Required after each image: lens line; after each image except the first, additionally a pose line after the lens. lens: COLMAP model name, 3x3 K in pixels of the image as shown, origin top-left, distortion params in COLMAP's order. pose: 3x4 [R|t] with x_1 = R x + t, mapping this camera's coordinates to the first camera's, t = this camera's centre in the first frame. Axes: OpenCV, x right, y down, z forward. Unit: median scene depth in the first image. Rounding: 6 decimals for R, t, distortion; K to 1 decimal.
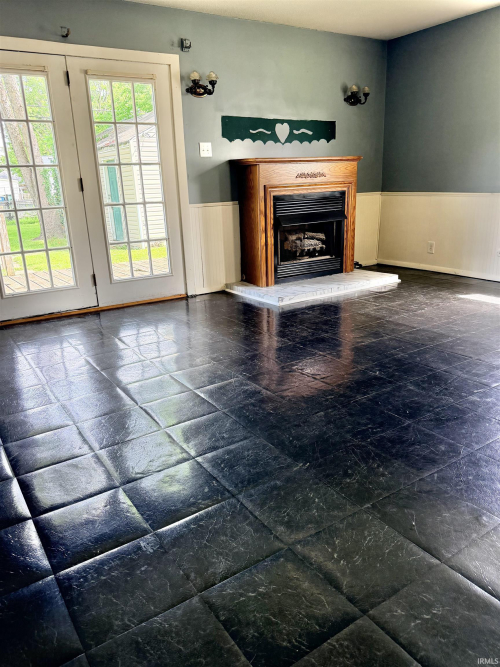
lens RADIAL K [[497.8, 0, 248.8], [0, 497.8, 337.5], [0, 0, 1]] dist [0.042583, -0.049128]
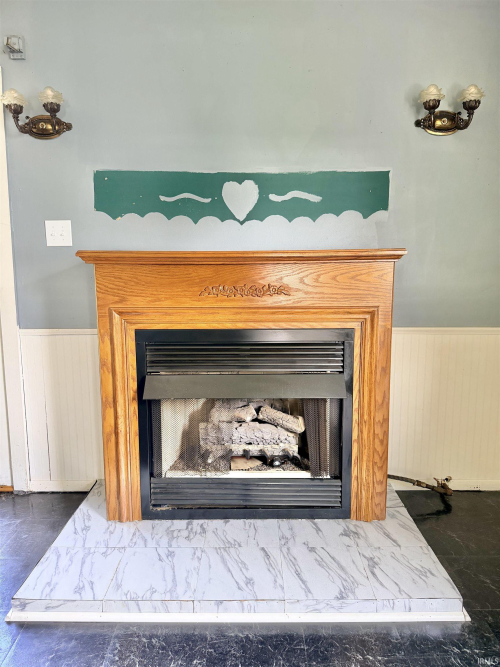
lens RADIAL K [[468.5, 0, 237.2], [0, 468.5, 343.5], [0, 0, 1]] dist [0.052617, -0.020349]
pose [[0.831513, 0.119375, -0.542527, 0.338624], [-0.192724, 0.977970, -0.080194, -0.244141], [0.521002, 0.171241, 0.836202, 0.663133]]
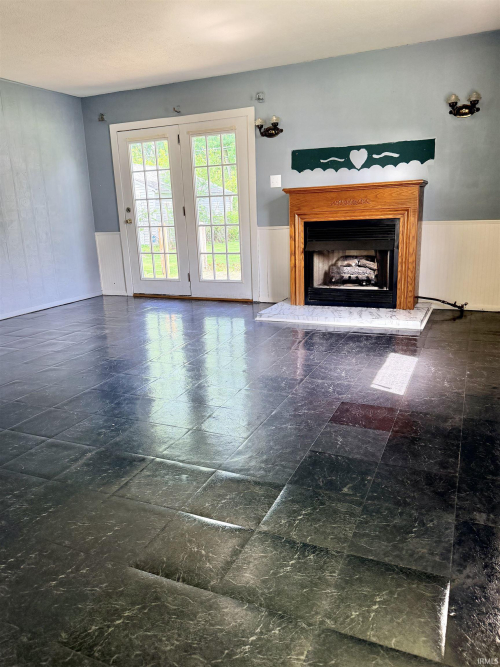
lens RADIAL K [[497.8, 0, 252.1], [0, 497.8, 347.1], [0, 0, 1]] dist [0.042583, -0.049128]
pose [[0.552443, 0.236493, -0.799298, 0.863306], [-0.233166, 0.964472, 0.124208, -0.126086], [0.800275, 0.117751, 0.587958, 0.297985]]
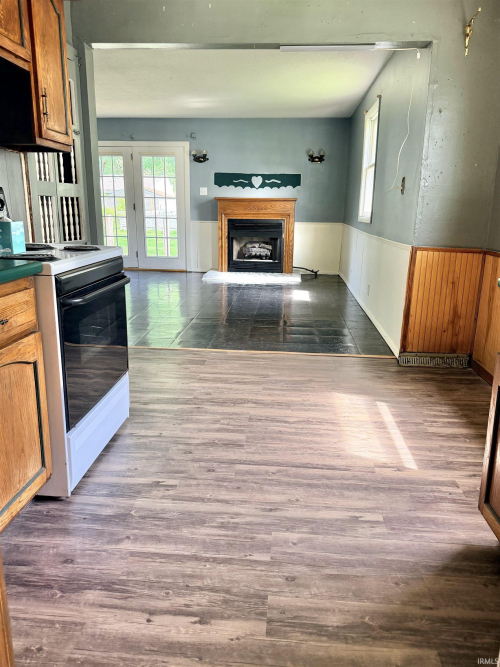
lens RADIAL K [[469.1, 0, 243.2], [0, 469.1, 339.6], [0, 0, 1]] dist [0.062733, -0.003840]
pose [[0.796788, 0.211697, -0.565961, 1.048670], [-0.222156, 0.973654, 0.051432, 0.024456], [0.561938, 0.084752, 0.822826, -0.260947]]
